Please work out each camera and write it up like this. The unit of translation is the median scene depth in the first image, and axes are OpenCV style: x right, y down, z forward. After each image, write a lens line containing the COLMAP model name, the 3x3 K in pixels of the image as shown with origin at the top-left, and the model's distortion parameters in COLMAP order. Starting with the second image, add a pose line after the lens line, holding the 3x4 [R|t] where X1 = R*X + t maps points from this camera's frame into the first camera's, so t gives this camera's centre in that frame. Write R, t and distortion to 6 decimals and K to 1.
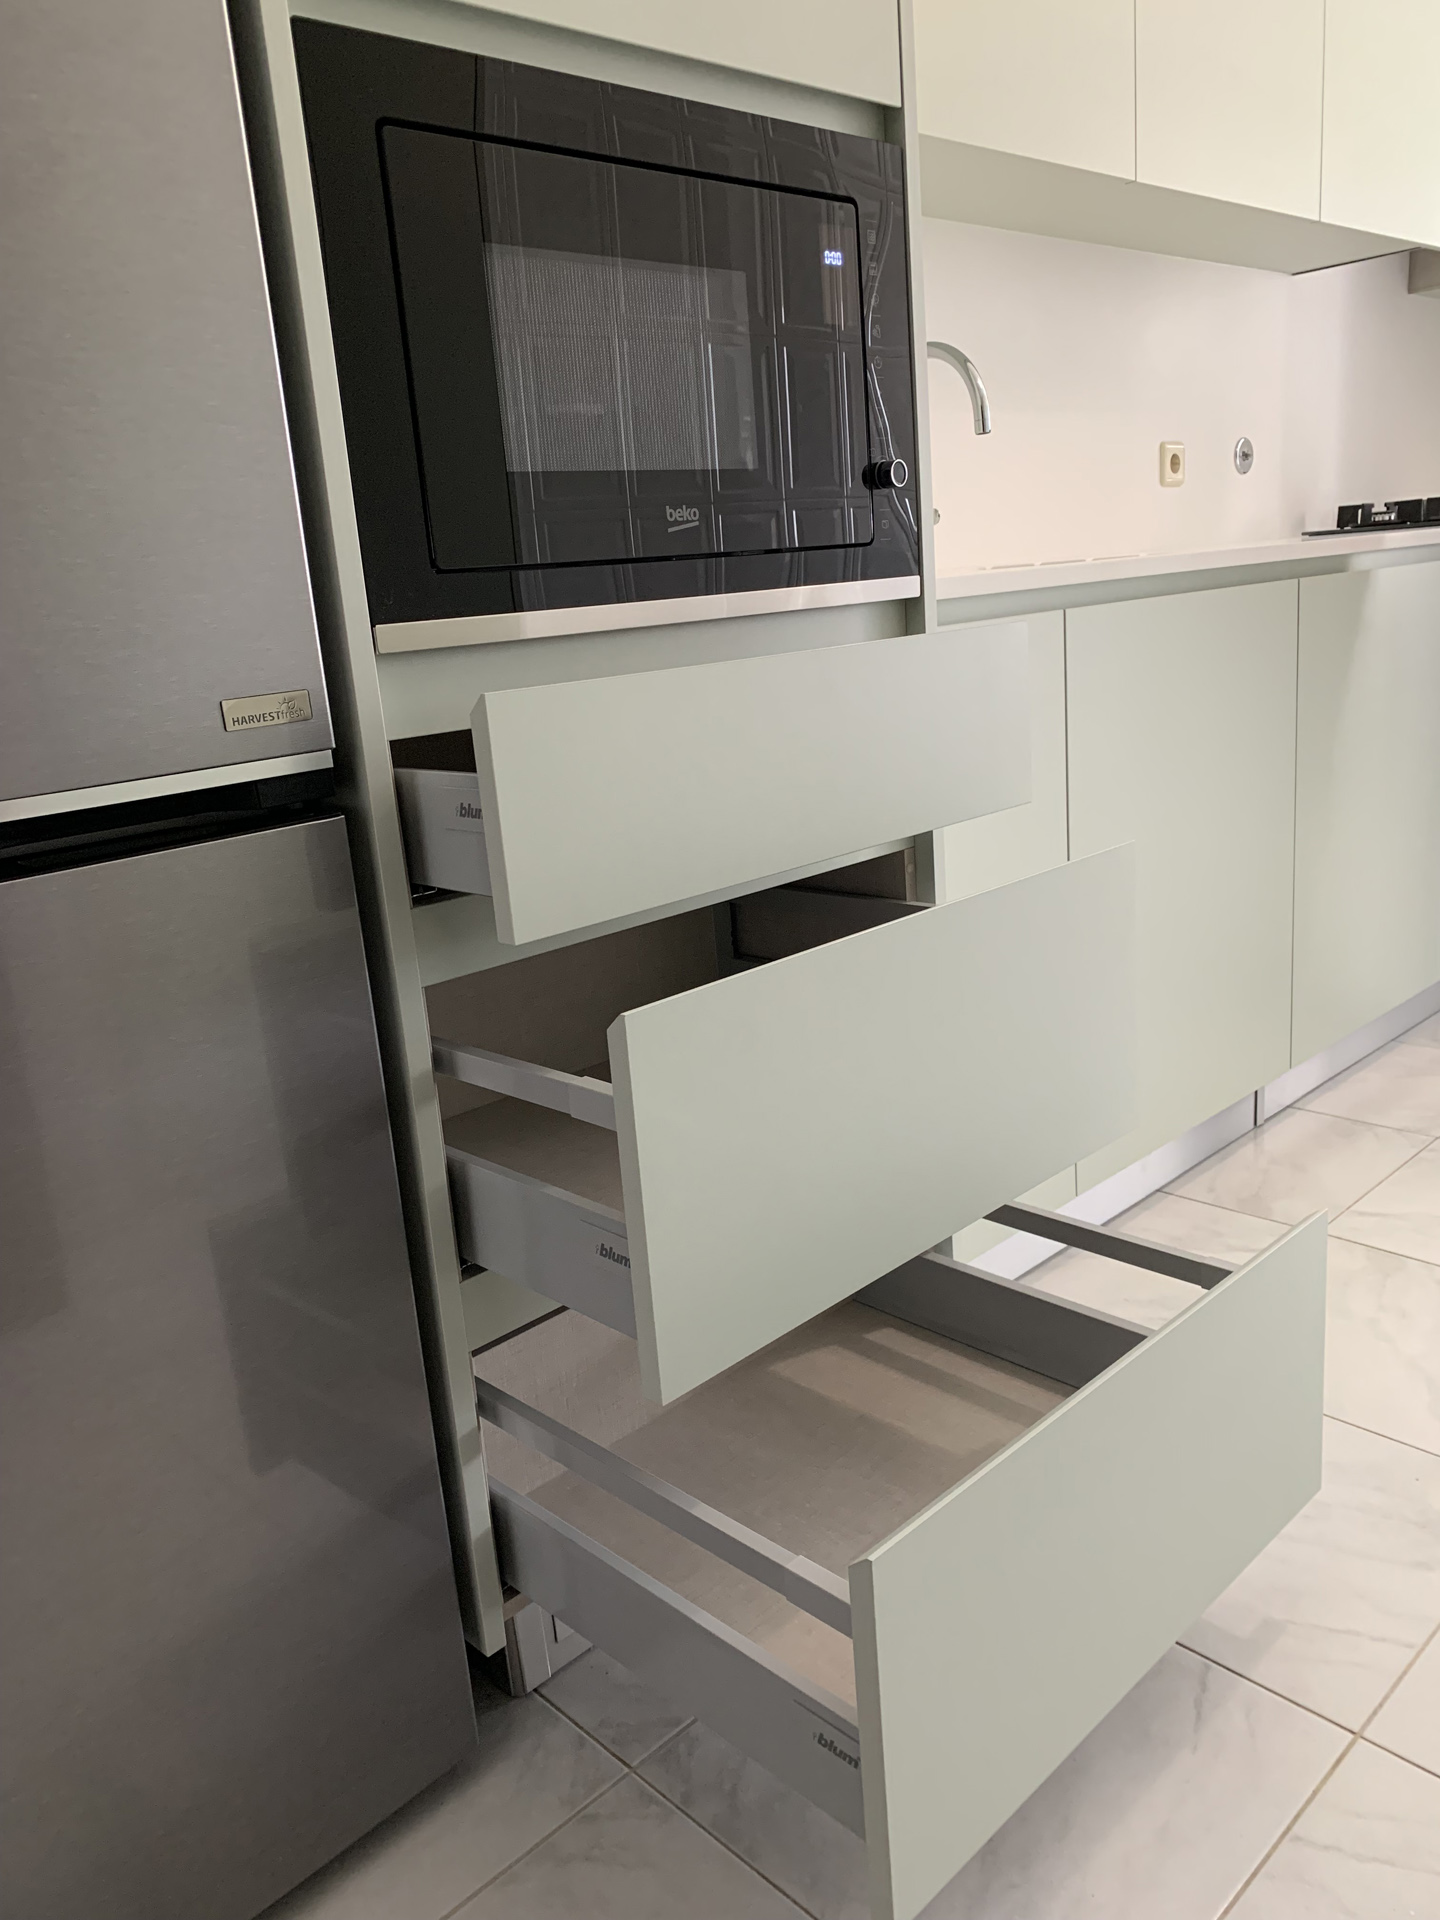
lens RADIAL K [[1469.0, 0, 725.8], [0, 1469.0, 967.9], [0, 0, 1]] dist [0.028493, -0.027363]
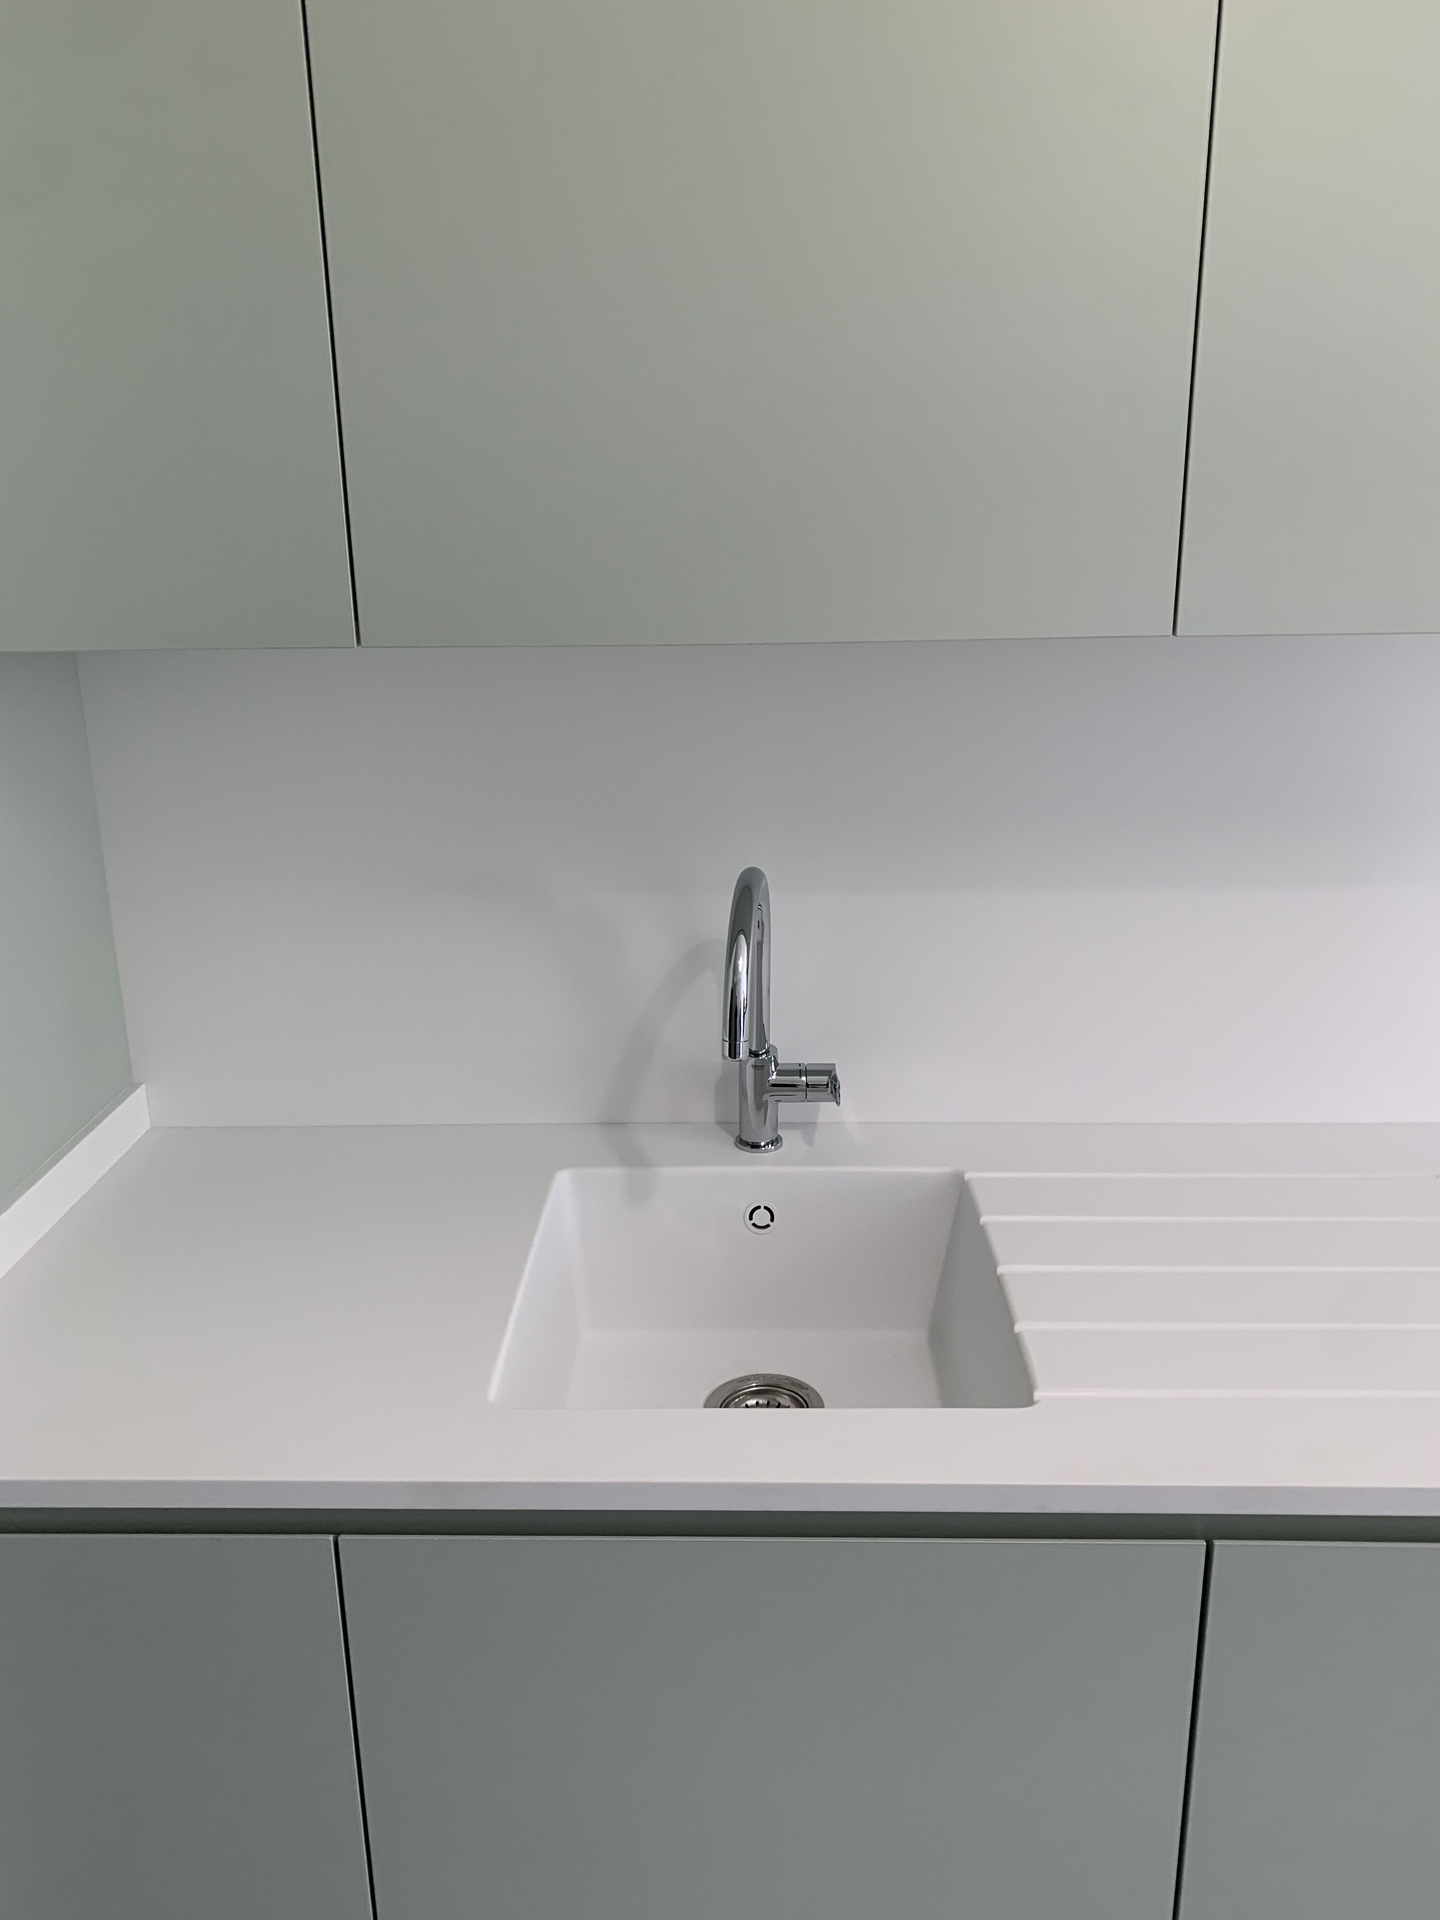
lens RADIAL K [[1469.0, 0, 728.9], [0, 1469.0, 944.6], [0, 0, 1]] dist [0.028493, -0.027363]
pose [[0.697598, 0.265823, -0.665353, 0.924721], [-0.214486, 0.963522, 0.160067, -0.827789], [0.683632, 0.031047, 0.729166, 0.915719]]
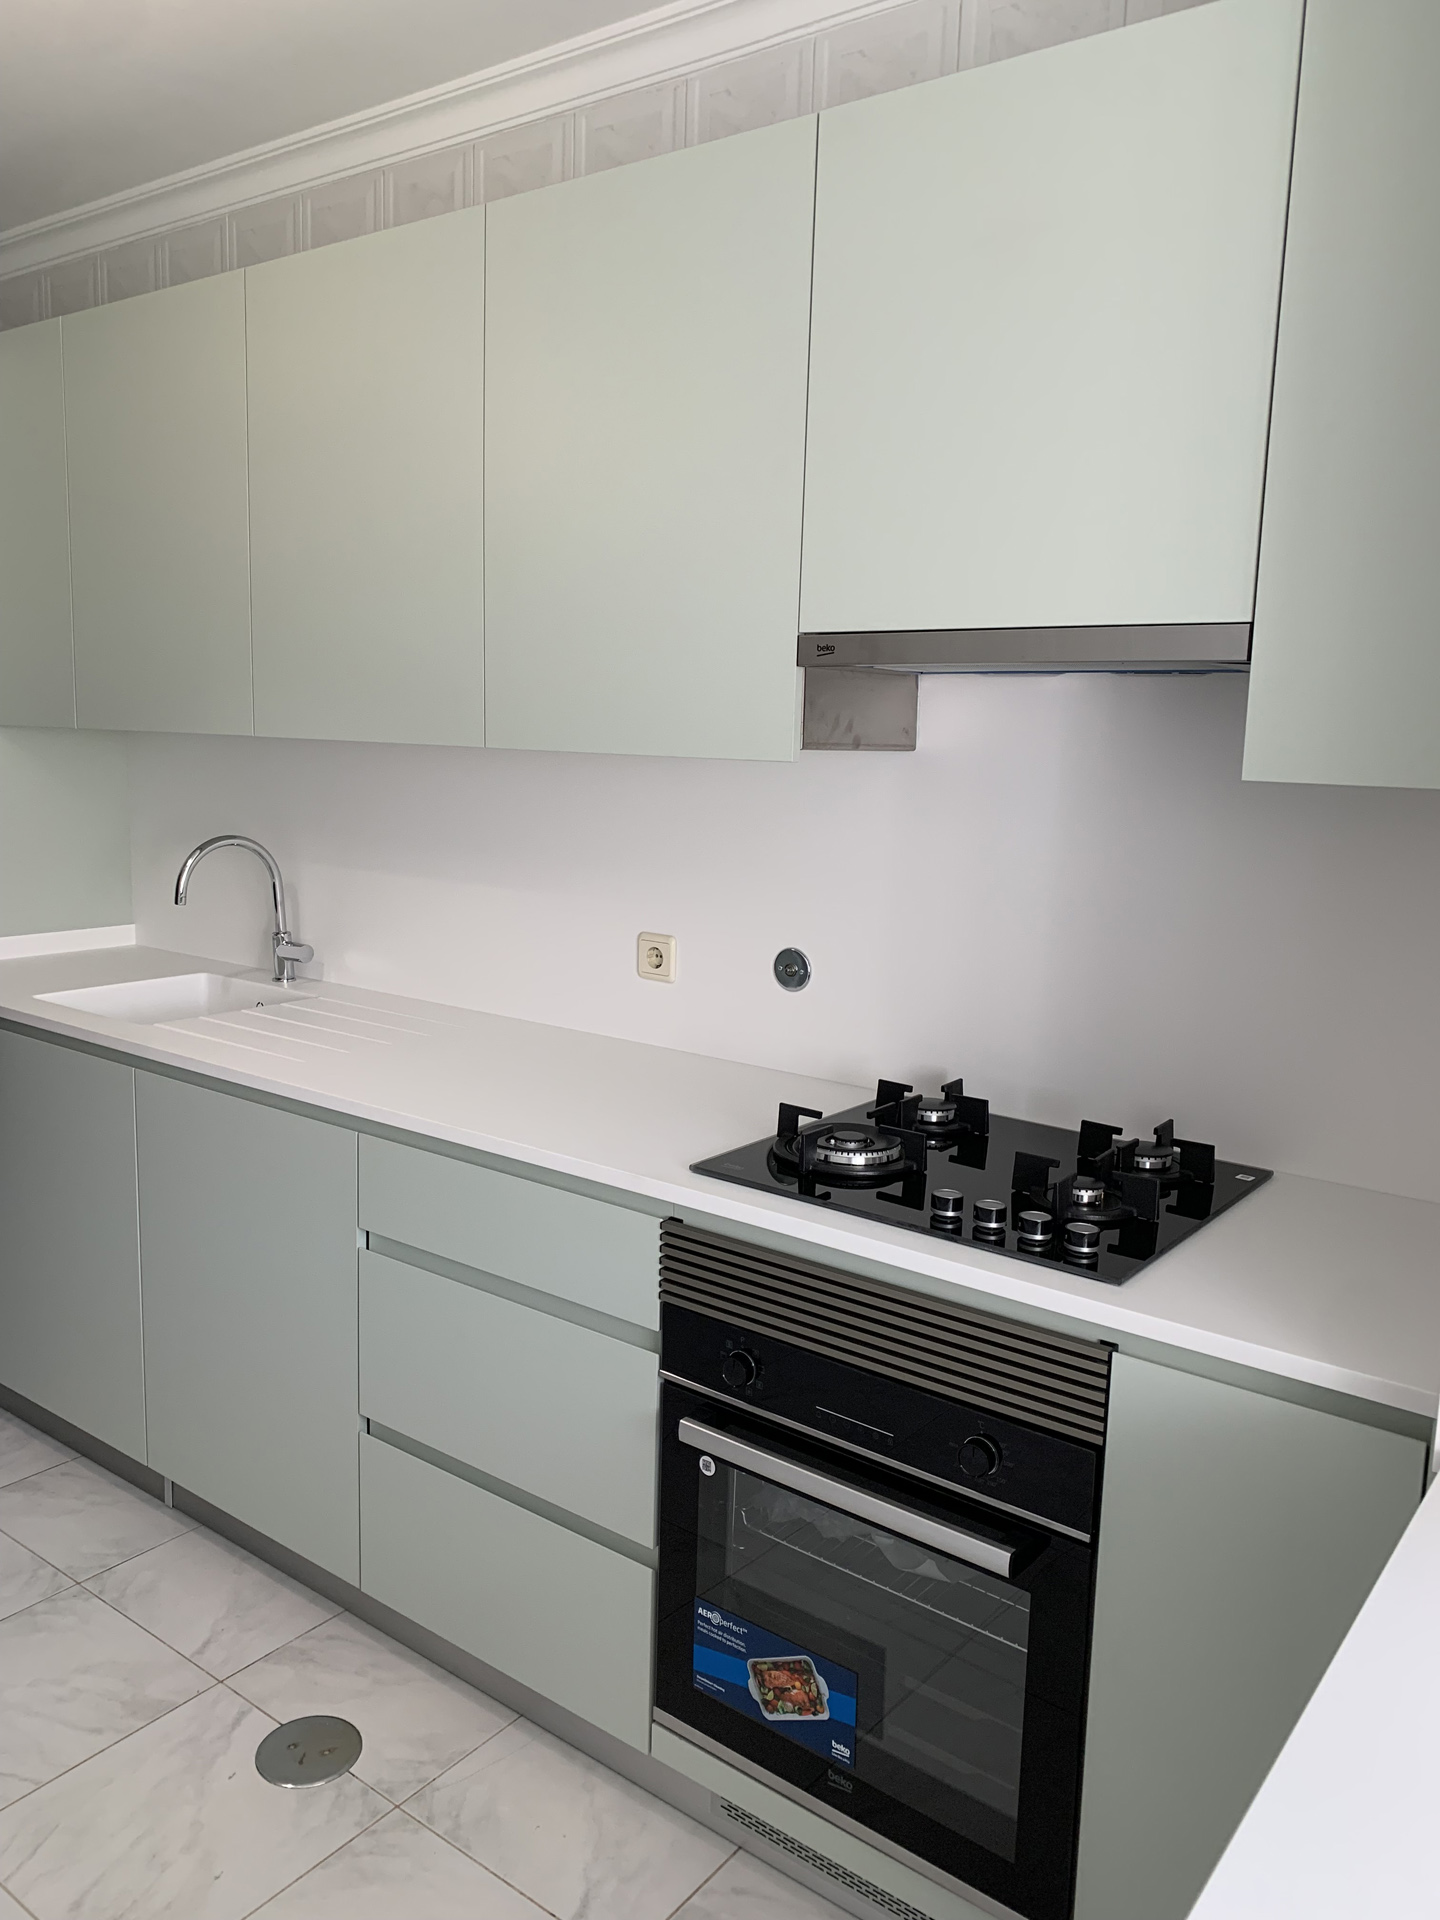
lens RADIAL K [[1469.0, 0, 712.0], [0, 1469.0, 947.5], [0, 0, 1]] dist [0.028493, -0.027363]
pose [[0.145017, 0.236448, -0.960761, 2.709300], [-0.288356, 0.938973, 0.187562, -1.222141], [0.946478, 0.249842, 0.204349, 1.984642]]
